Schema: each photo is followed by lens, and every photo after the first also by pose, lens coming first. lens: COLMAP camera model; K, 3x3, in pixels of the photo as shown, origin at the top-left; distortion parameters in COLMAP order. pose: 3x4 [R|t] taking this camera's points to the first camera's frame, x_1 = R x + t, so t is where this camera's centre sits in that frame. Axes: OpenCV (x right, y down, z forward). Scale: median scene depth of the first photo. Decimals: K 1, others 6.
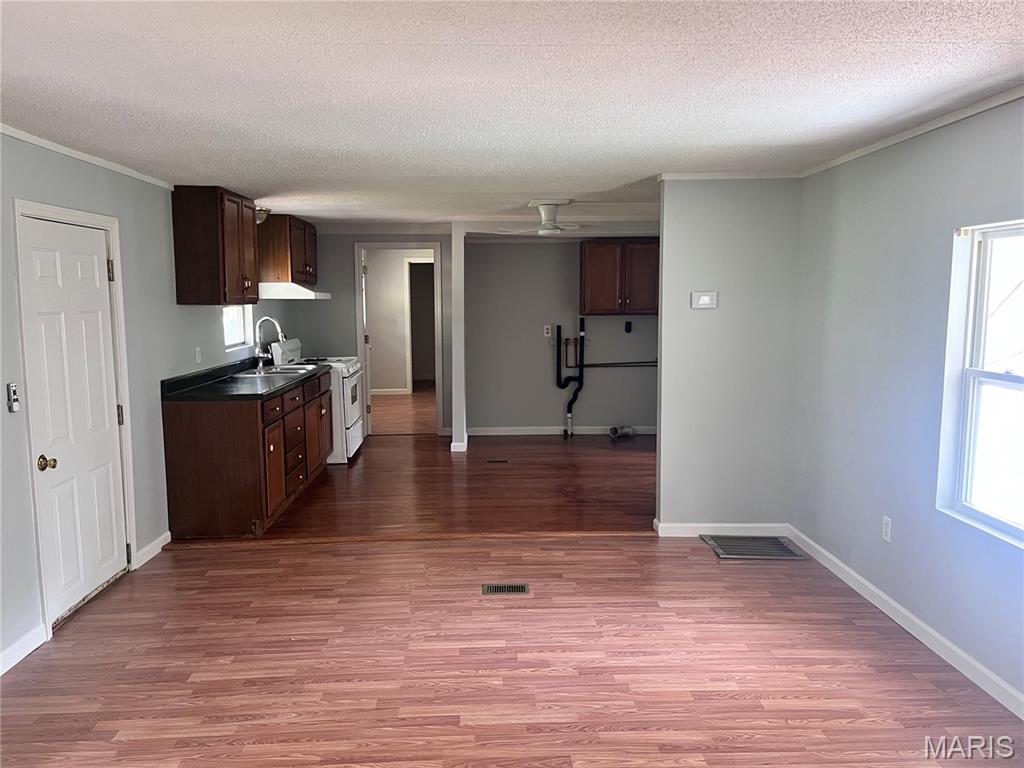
lens RADIAL K [[786.2, 0, 509.6], [0, 786.2, 386.1], [0, 0, 1]] dist [0.047920, -0.055291]
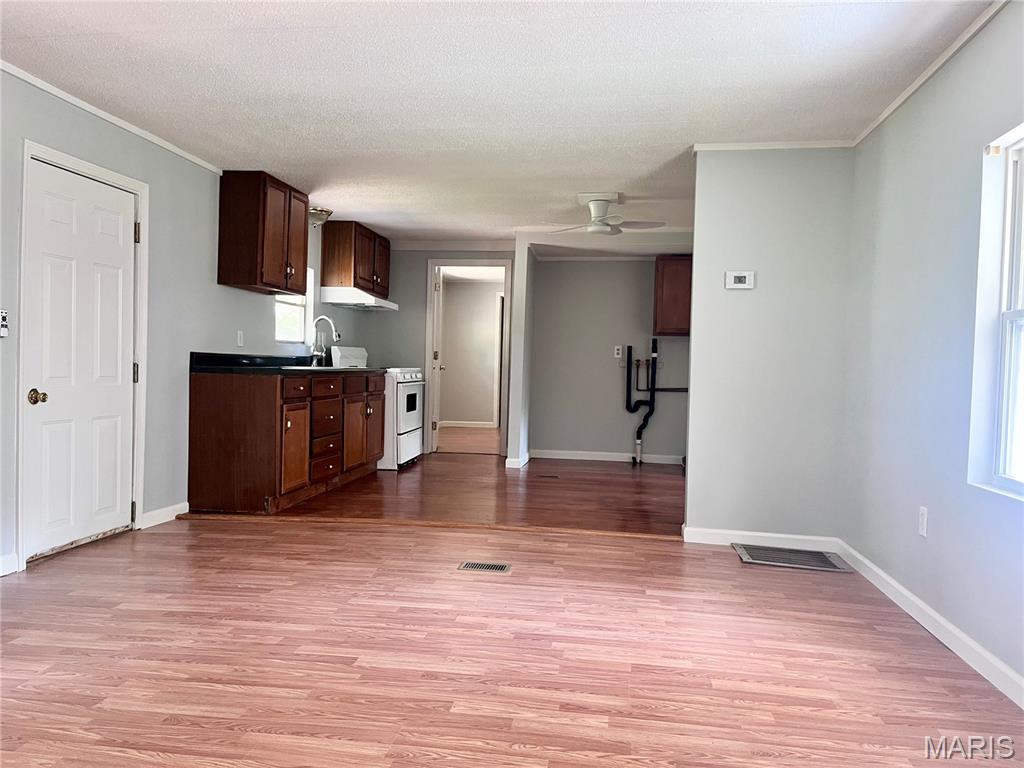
lens RADIAL K [[786.2, 0, 507.9], [0, 786.2, 381.5], [0, 0, 1]] dist [0.047920, -0.055291]
pose [[0.984001, 0.035570, -0.174574, 0.146794], [-0.052265, 0.994388, -0.091986, 0.105789], [0.170322, 0.099638, 0.980338, 0.071003]]
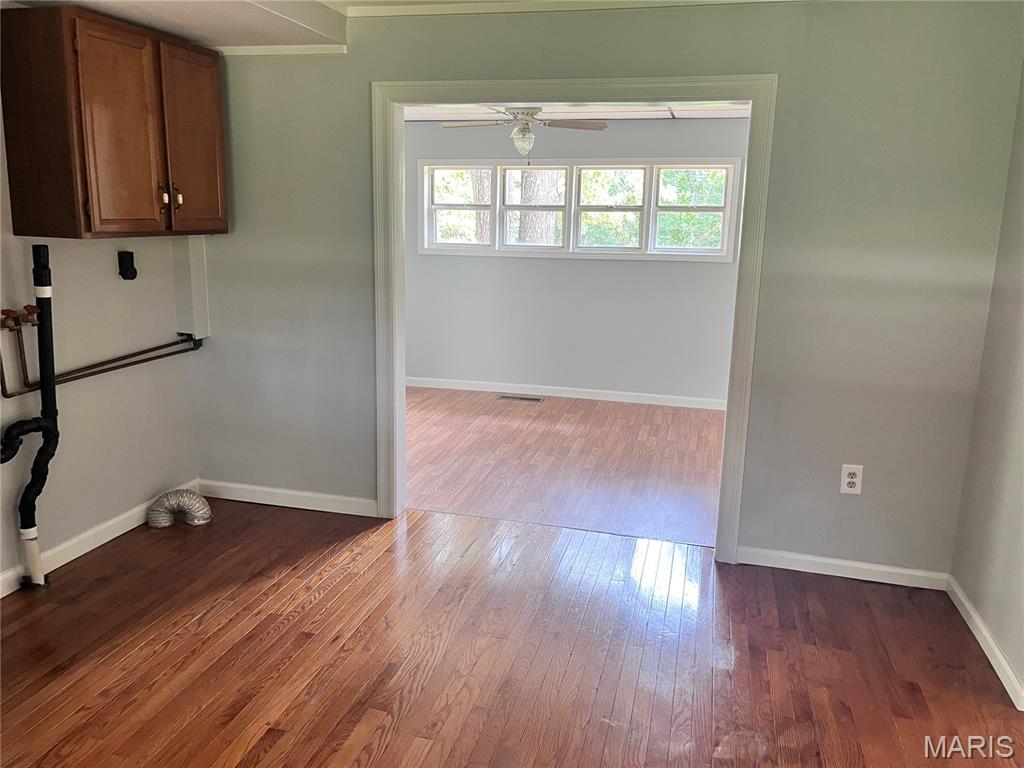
lens RADIAL K [[786.2, 0, 518.7], [0, 786.2, 375.3], [0, 0, 1]] dist [0.047920, -0.055291]
pose [[0.277242, -0.188909, 0.942046, -0.313152], [0.085213, 0.981451, 0.171733, -0.125095], [-0.957014, 0.032663, 0.288197, 1.211152]]
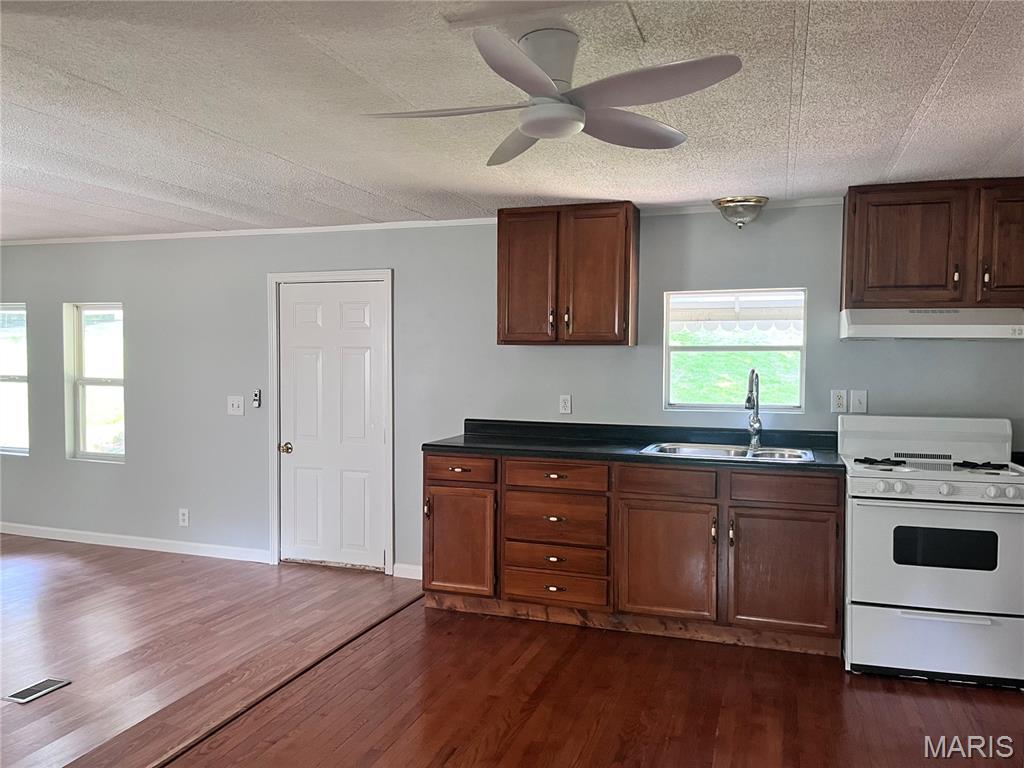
lens RADIAL K [[786.2, 0, 516.4], [0, 786.2, 382.6], [0, 0, 1]] dist [0.047920, -0.055291]
pose [[-0.363492, 0.043792, -0.930568, 0.469525], [-0.107997, 0.990179, 0.088783, -0.151452], [0.925316, 0.132770, -0.355193, 1.433815]]
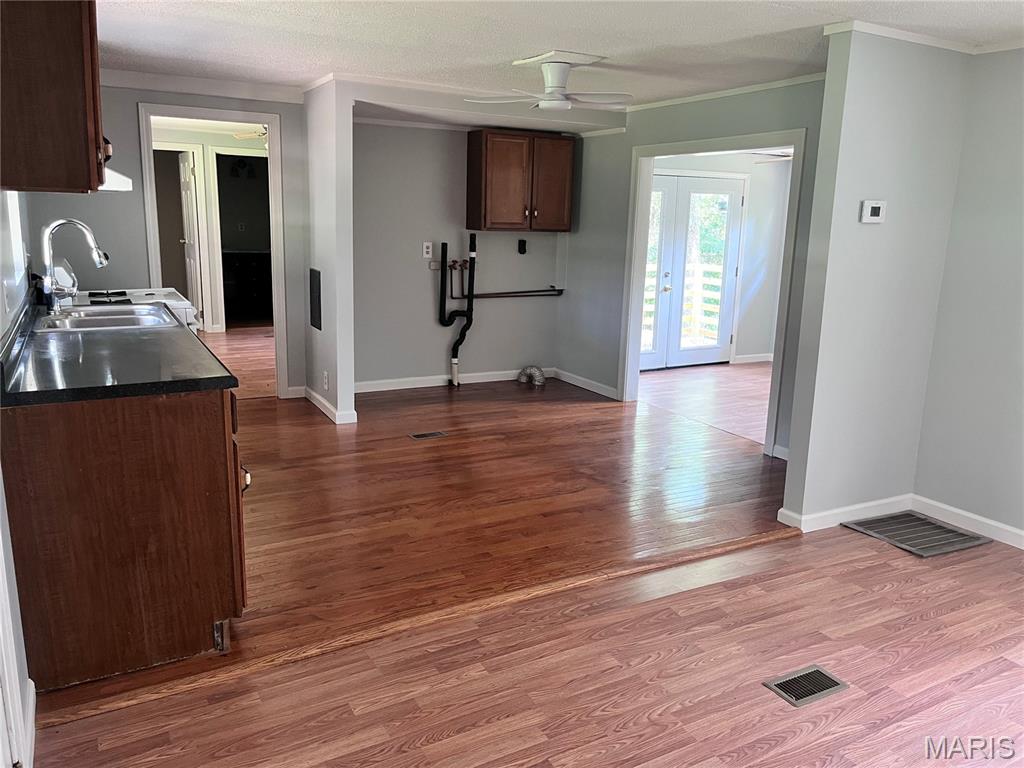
lens RADIAL K [[786.2, 0, 520.5], [0, 786.2, 386.5], [0, 0, 1]] dist [0.047920, -0.055291]
pose [[0.887715, -0.067289, 0.455450, -0.388954], [0.020336, 0.994027, 0.107223, -0.033898], [-0.459945, -0.085921, 0.883781, 0.489622]]
